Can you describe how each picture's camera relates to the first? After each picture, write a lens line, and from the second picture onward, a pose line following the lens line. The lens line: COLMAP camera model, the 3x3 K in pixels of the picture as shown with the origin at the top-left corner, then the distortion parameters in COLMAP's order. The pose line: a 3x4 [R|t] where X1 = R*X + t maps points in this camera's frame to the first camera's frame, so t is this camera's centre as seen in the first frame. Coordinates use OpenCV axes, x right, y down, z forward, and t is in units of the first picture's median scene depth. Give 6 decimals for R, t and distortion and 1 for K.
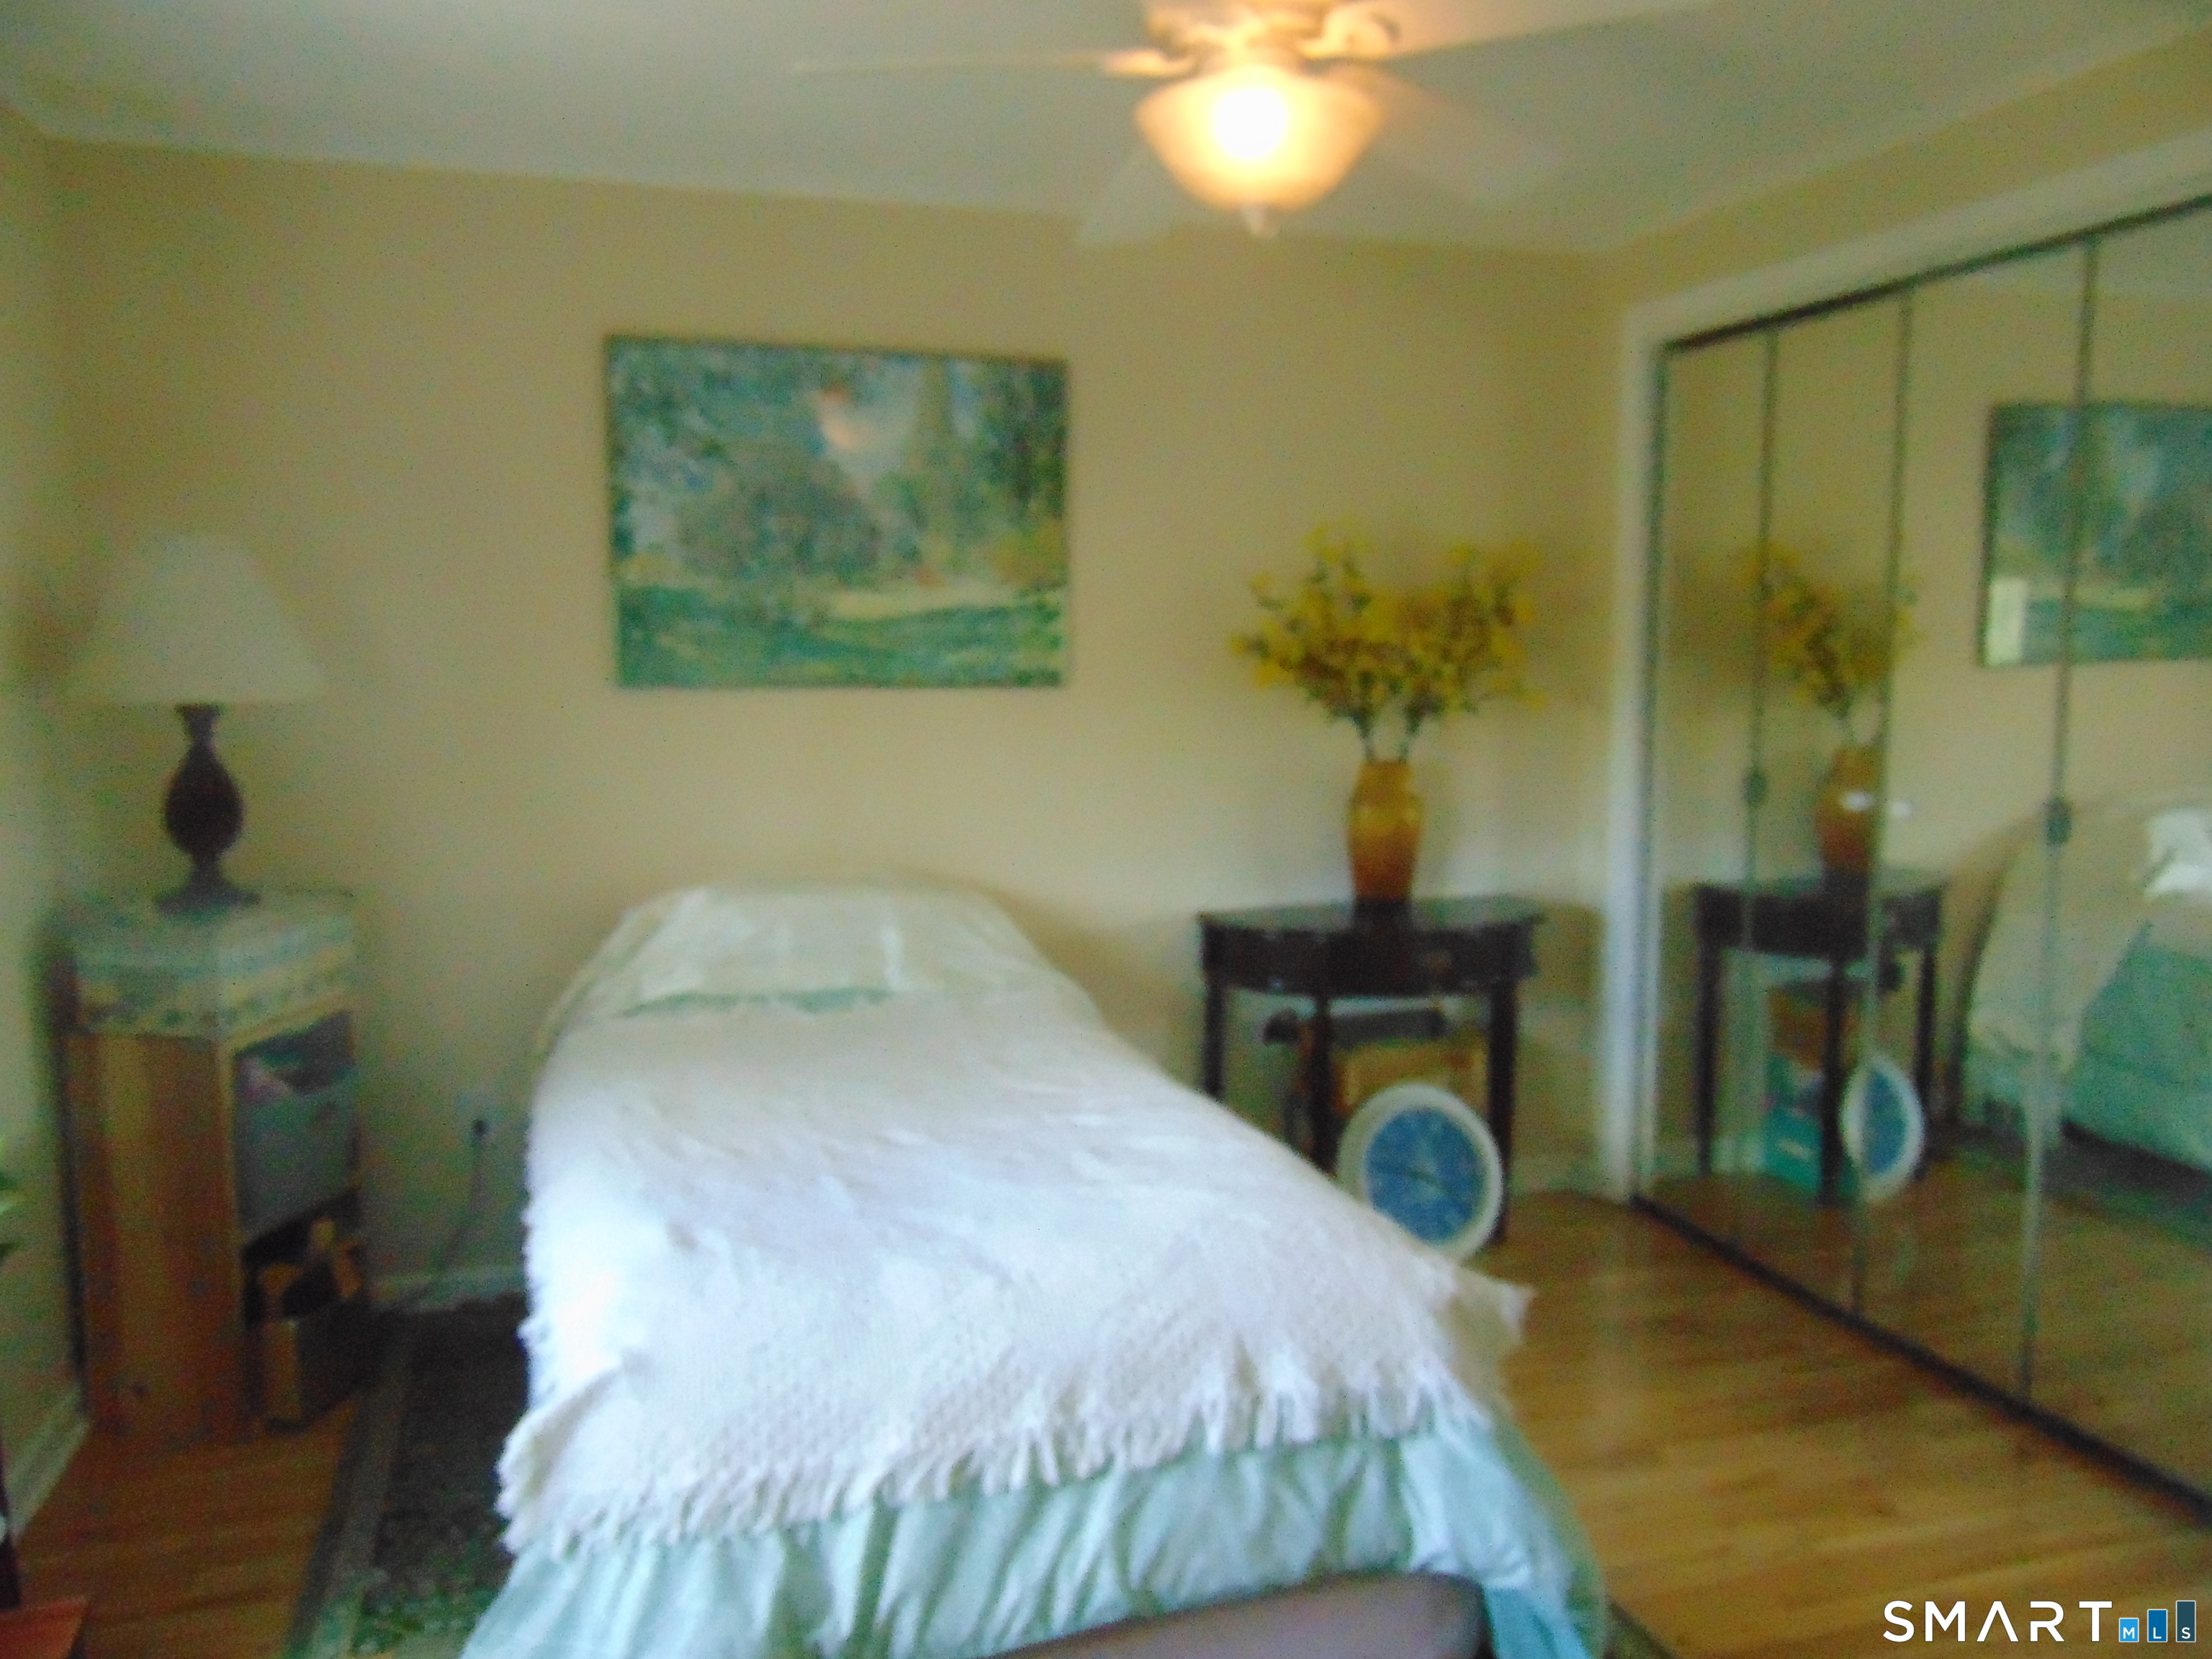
lens RADIAL K [[1661.1, 0, 1104.0], [0, 1661.1, 823.4], [0, 0, 1]] dist [-0.038845, 0.089268]
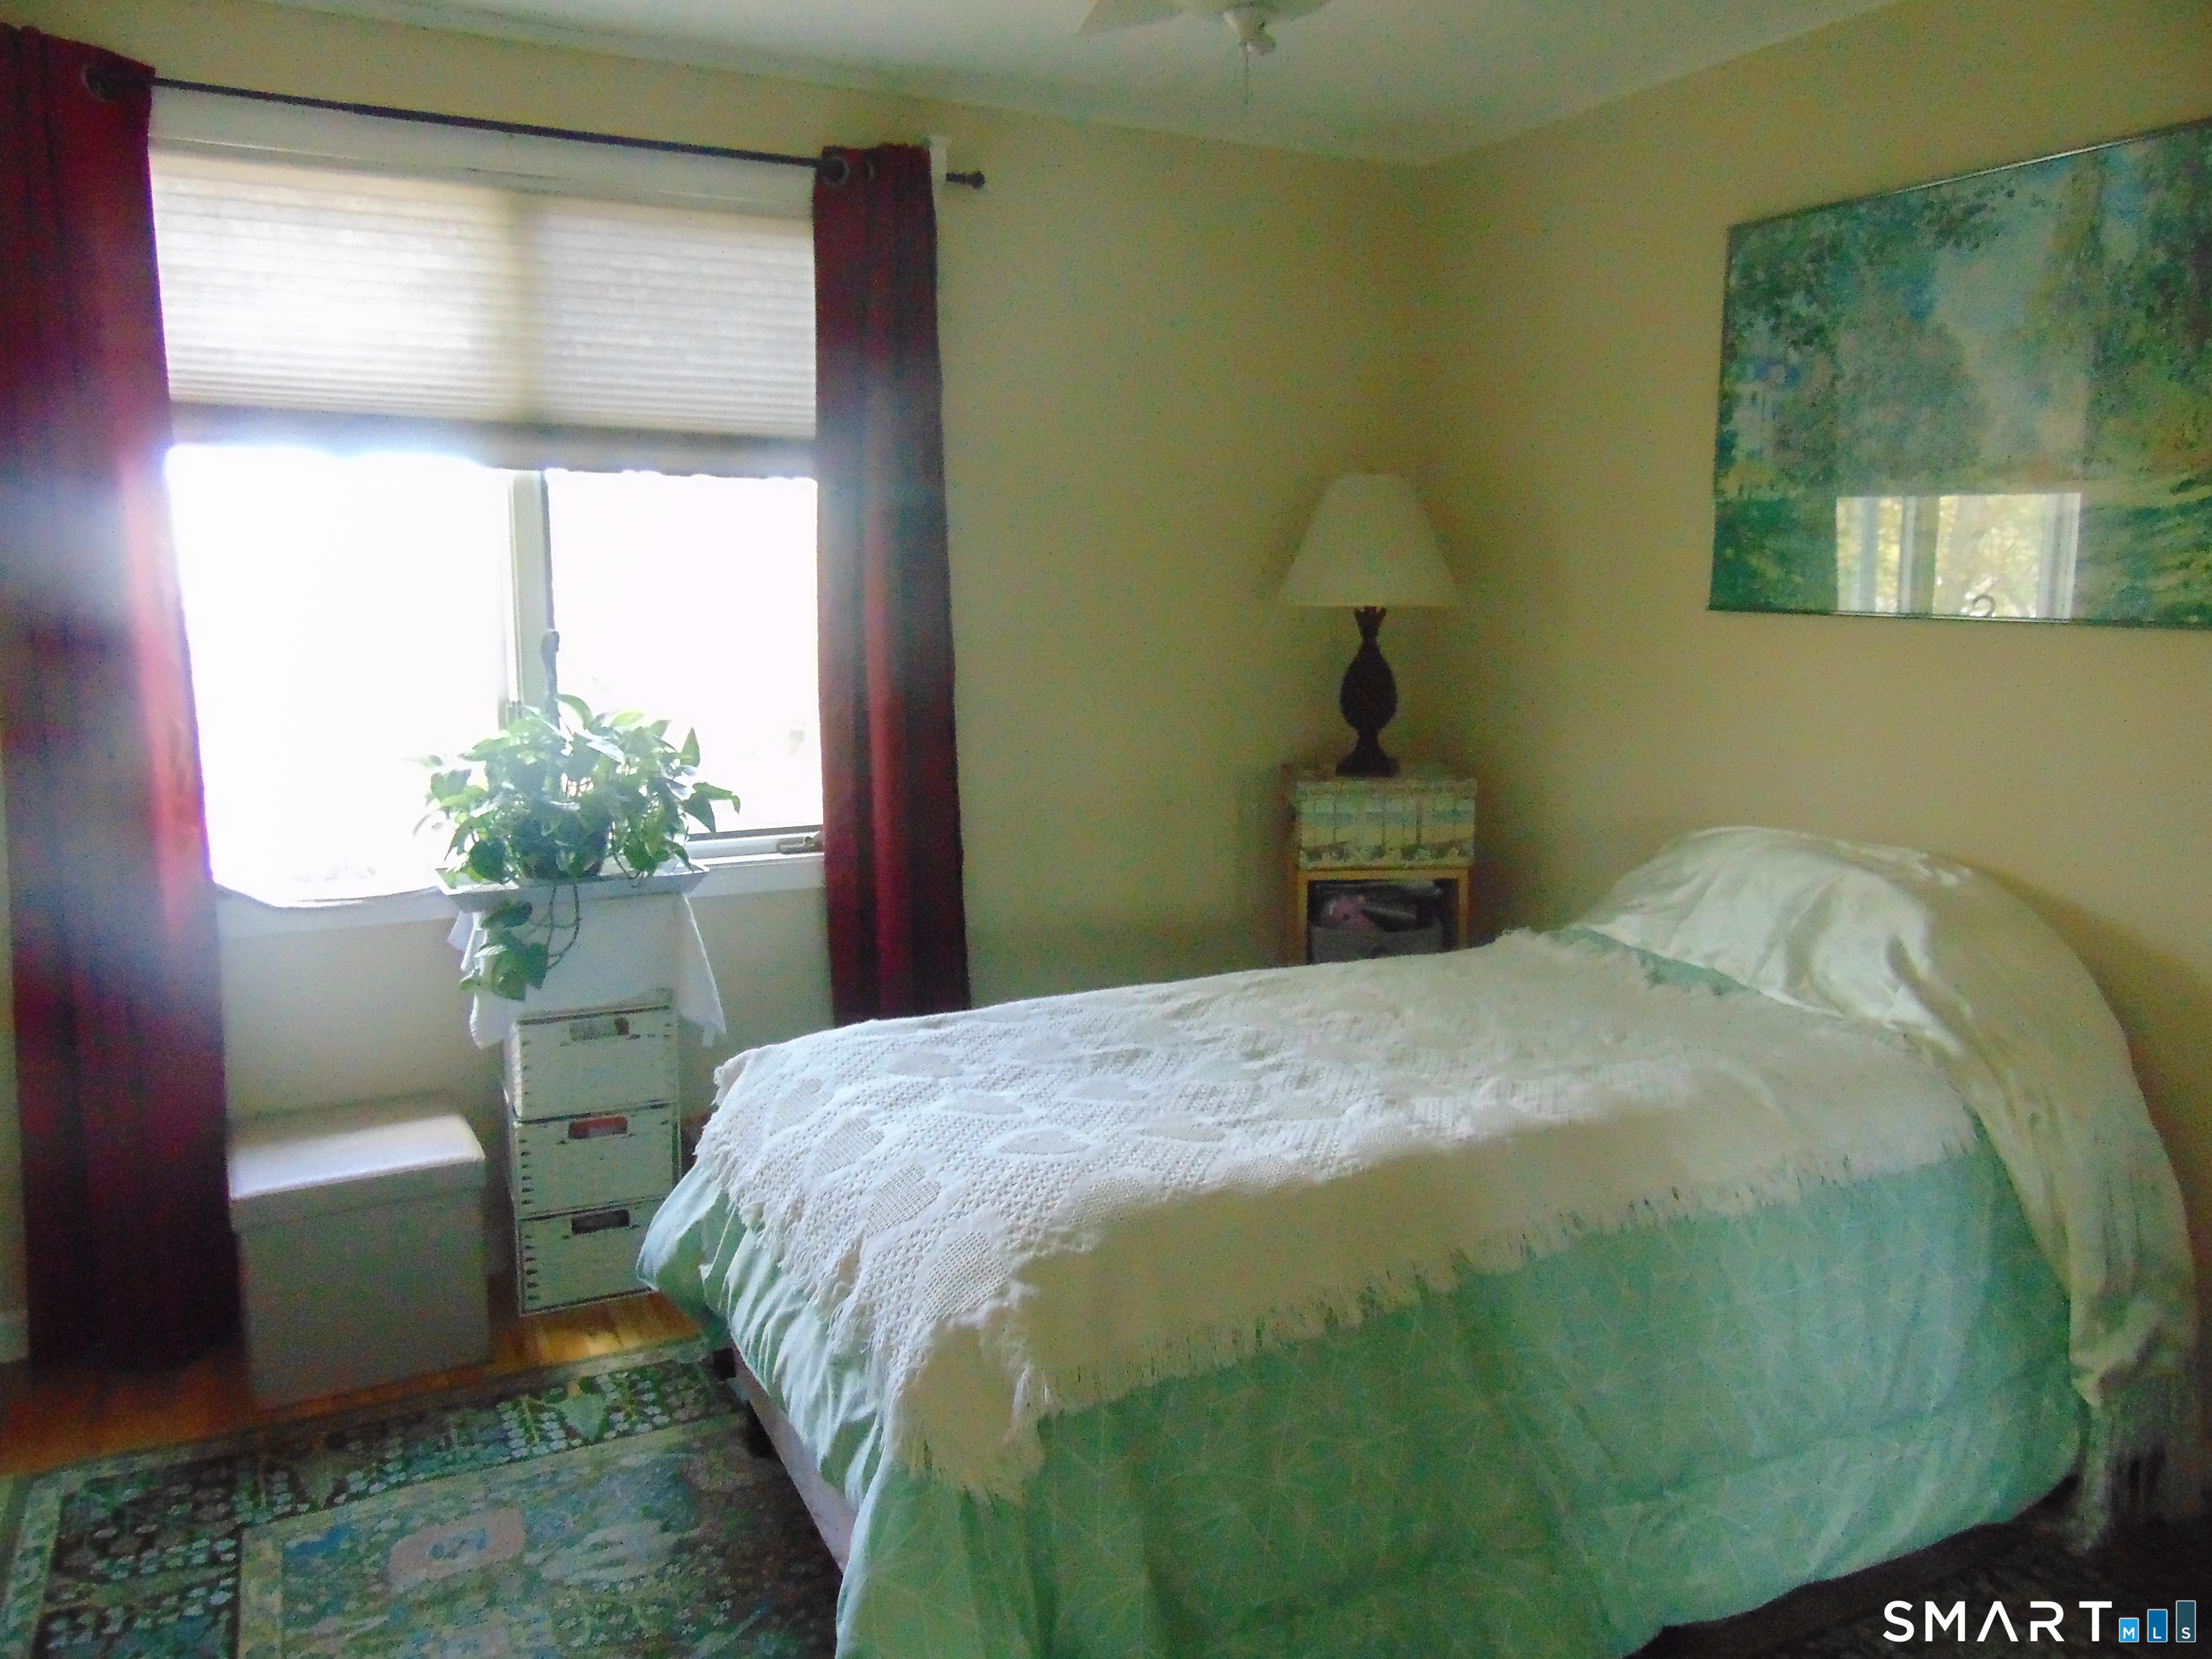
lens RADIAL K [[1661.1, 0, 1104.0], [0, 1661.1, 823.4], [0, 0, 1]] dist [-0.038845, 0.089268]
pose [[0.170728, 0.155532, -0.972965, 0.577513], [-0.109486, 0.984343, 0.138139, -0.054850], [0.979216, 0.082942, 0.185083, 0.504587]]
